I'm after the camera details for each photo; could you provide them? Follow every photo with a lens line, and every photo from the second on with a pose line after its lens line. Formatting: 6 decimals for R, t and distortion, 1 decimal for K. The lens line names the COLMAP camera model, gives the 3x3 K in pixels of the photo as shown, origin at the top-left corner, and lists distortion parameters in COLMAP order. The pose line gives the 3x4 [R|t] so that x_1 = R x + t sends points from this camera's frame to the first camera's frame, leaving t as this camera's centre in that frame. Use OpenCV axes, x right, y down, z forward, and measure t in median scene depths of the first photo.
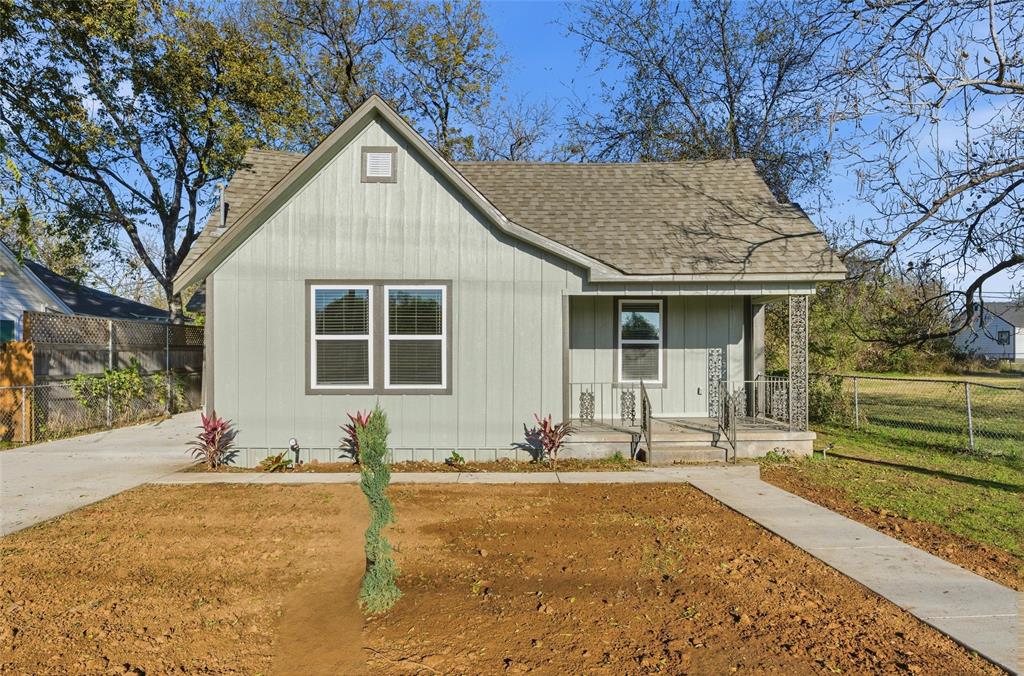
lens RADIAL K [[707.2, 0, 512.2], [0, 707.2, 342.9], [0, 0, 1]] dist [-0.004184, 0.000708]
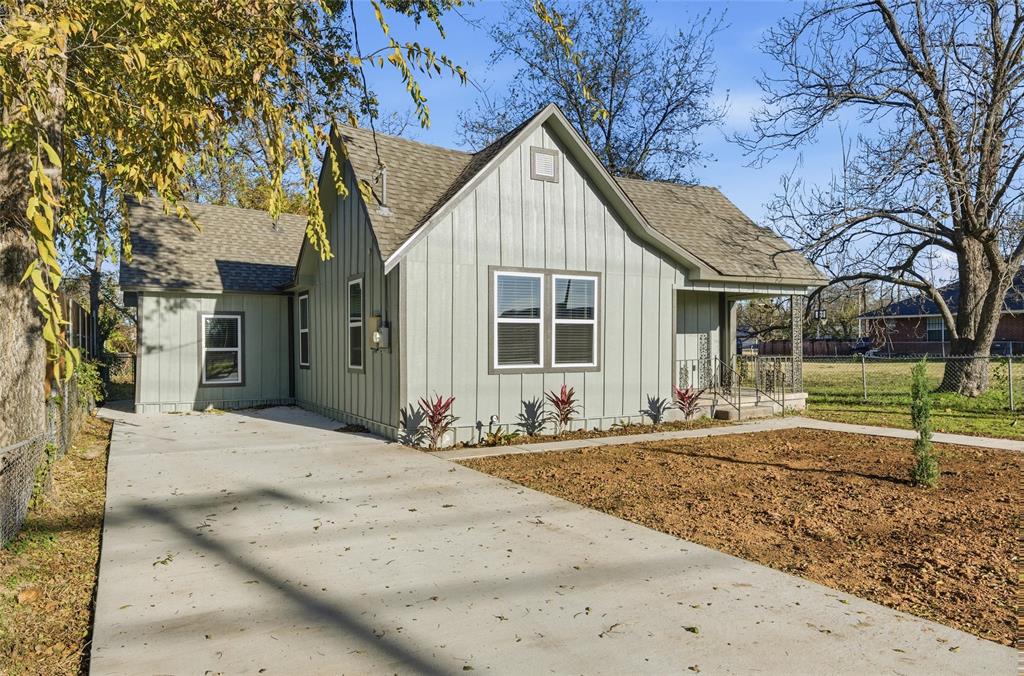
lens RADIAL K [[707.2, 0, 513.0], [0, 707.2, 338.1], [0, 0, 1]] dist [-0.004184, 0.000708]
pose [[0.873401, 0.001423, 0.487000, -0.774380], [-0.007193, 0.999924, 0.009980, 0.007978], [-0.486949, -0.012219, 0.873345, 0.056549]]
